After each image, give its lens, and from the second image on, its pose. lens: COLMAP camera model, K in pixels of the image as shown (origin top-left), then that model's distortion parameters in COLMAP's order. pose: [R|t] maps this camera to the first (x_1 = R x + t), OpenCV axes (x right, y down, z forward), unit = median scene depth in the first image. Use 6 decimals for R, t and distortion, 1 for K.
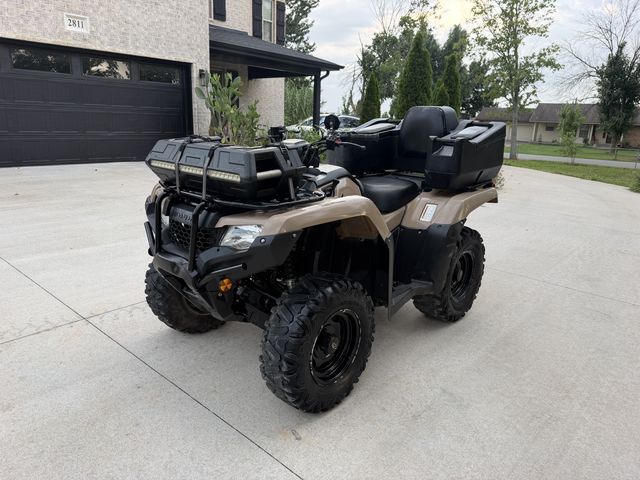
lens RADIAL K [[449.2, 0, 314.5], [0, 449.2, 240.2], [0, 0, 1]] dist [0.014508, -0.028801]
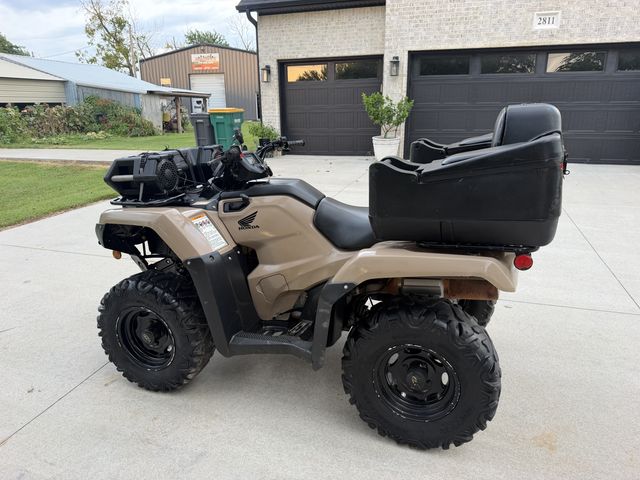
lens RADIAL K [[449.2, 0, 314.5], [0, 449.2, 240.2], [0, 0, 1]] dist [0.014508, -0.028801]
pose [[0.385279, 0.223601, -0.895300, 0.257753], [-0.213477, 0.965479, 0.149261, -0.056510], [0.897768, 0.133619, 0.419712, 0.194236]]
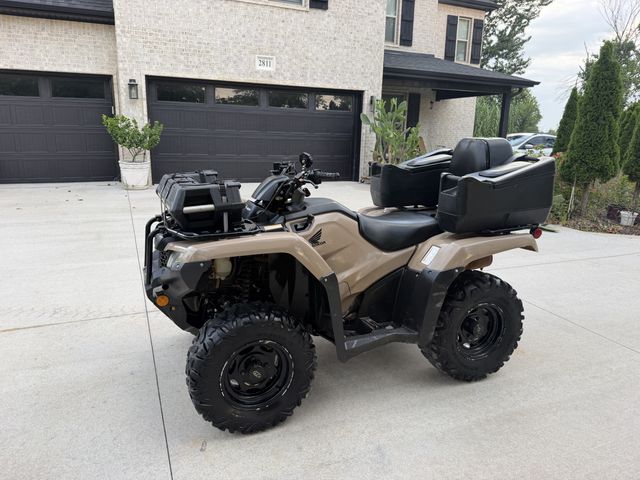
lens RADIAL K [[449.2, 0, 314.5], [0, 449.2, 240.2], [0, 0, 1]] dist [0.014508, -0.028801]
pose [[0.898136, 0.086946, -0.431037, 0.131793], [-0.104305, 0.994404, -0.016751, -0.015793], [0.427168, 0.060004, 0.902179, 0.020506]]
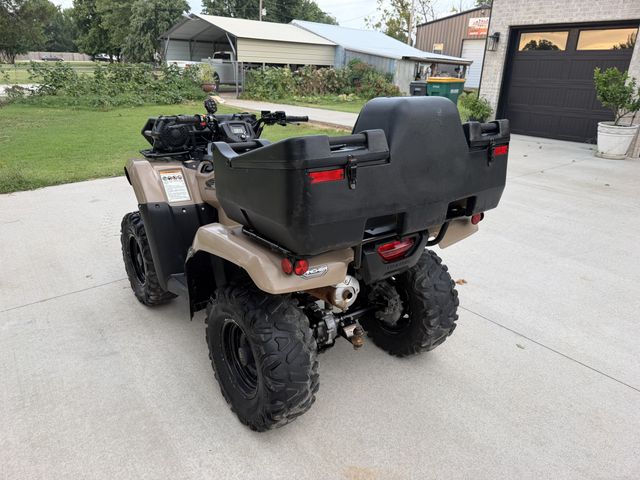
lens RADIAL K [[449.2, 0, 314.5], [0, 449.2, 240.2], [0, 0, 1]] dist [0.014508, -0.028801]
pose [[-0.176154, 0.309108, -0.934570, 0.283085], [-0.288806, 0.891405, 0.349268, -0.107638], [0.941042, 0.331435, -0.067752, 0.357786]]
